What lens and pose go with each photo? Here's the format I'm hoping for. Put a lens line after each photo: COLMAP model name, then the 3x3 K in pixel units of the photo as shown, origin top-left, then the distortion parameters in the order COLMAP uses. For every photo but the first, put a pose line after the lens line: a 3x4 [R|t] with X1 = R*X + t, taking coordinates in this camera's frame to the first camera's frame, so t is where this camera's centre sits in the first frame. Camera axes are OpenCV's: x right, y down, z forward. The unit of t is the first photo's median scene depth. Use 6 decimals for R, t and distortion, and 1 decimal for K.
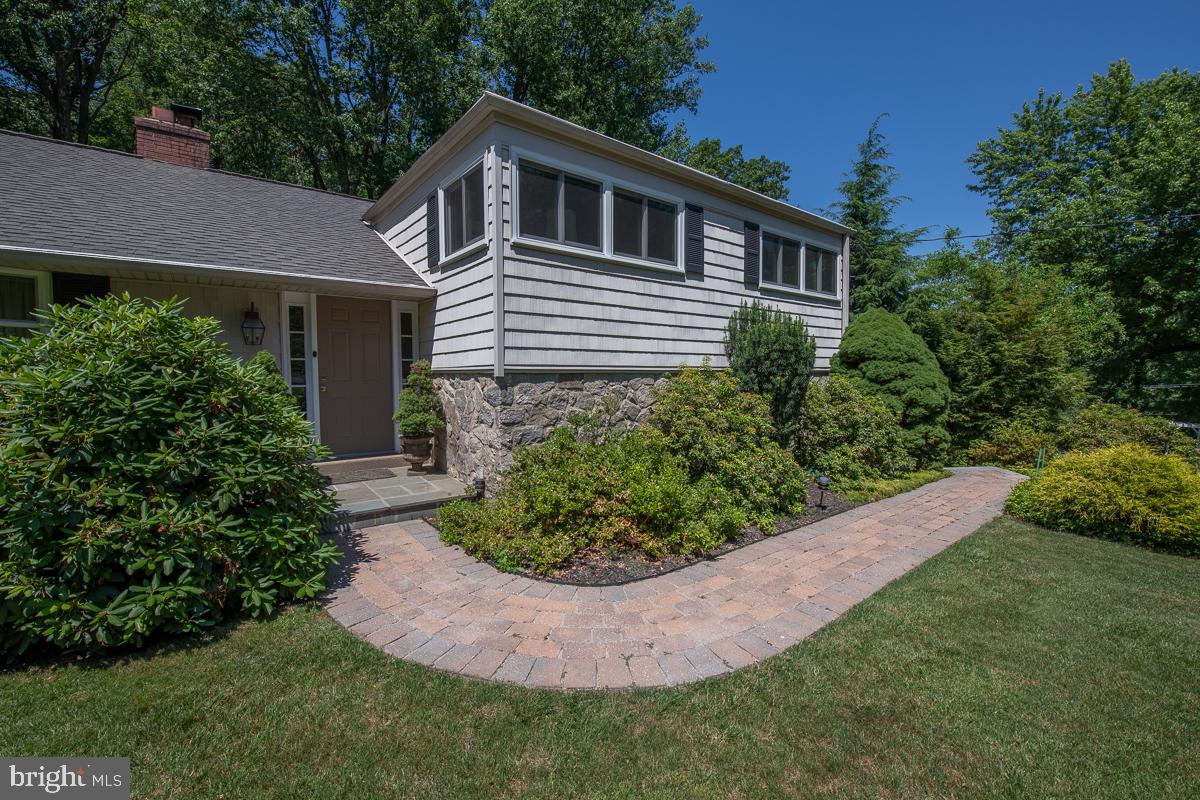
lens RADIAL K [[517.1, 0, 608.1], [0, 517.1, 376.8], [0, 0, 1]] dist [-0.015846, -0.000693]
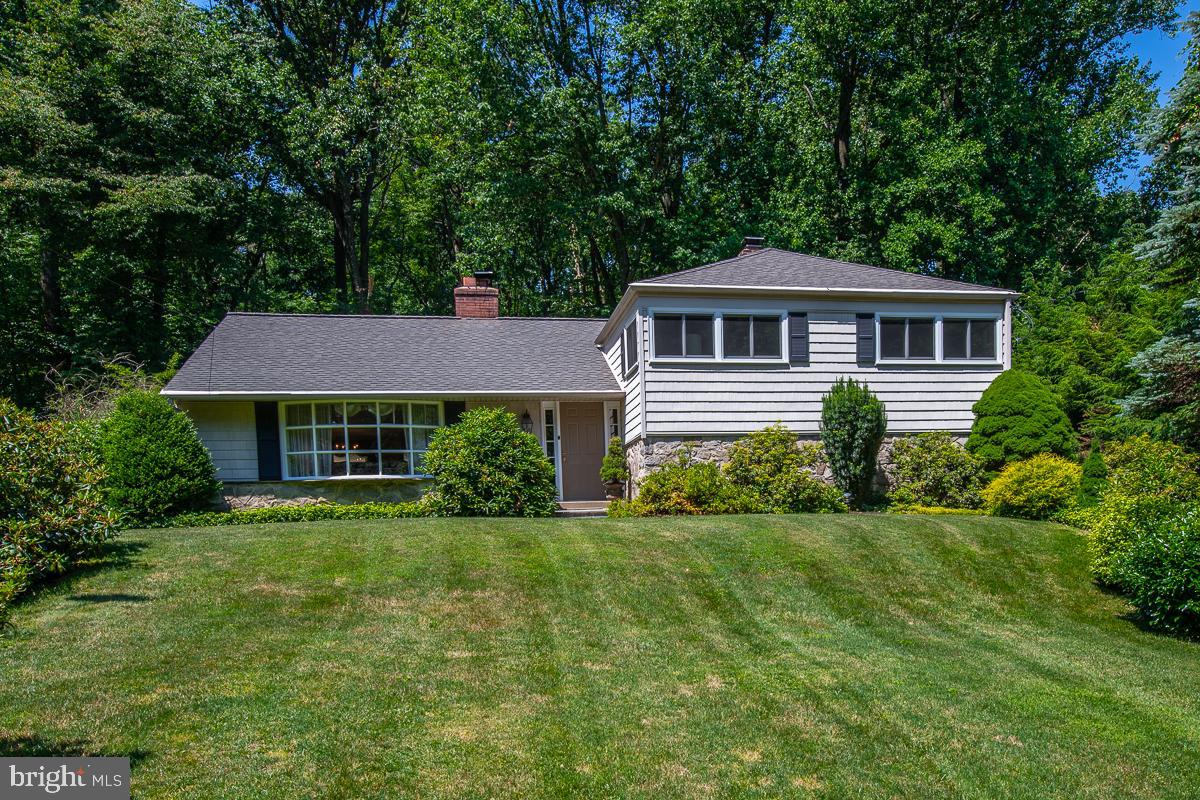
lens RADIAL K [[622.4, 0, 599.8], [0, 622.4, 399.8], [0, 0, 1]] dist [0.000534, -0.000087]
pose [[0.880853, -0.089007, -0.464947, 0.472681], [0.023565, 0.989192, -0.144723, 0.124931], [0.472803, 0.116523, 0.873430, -0.678160]]
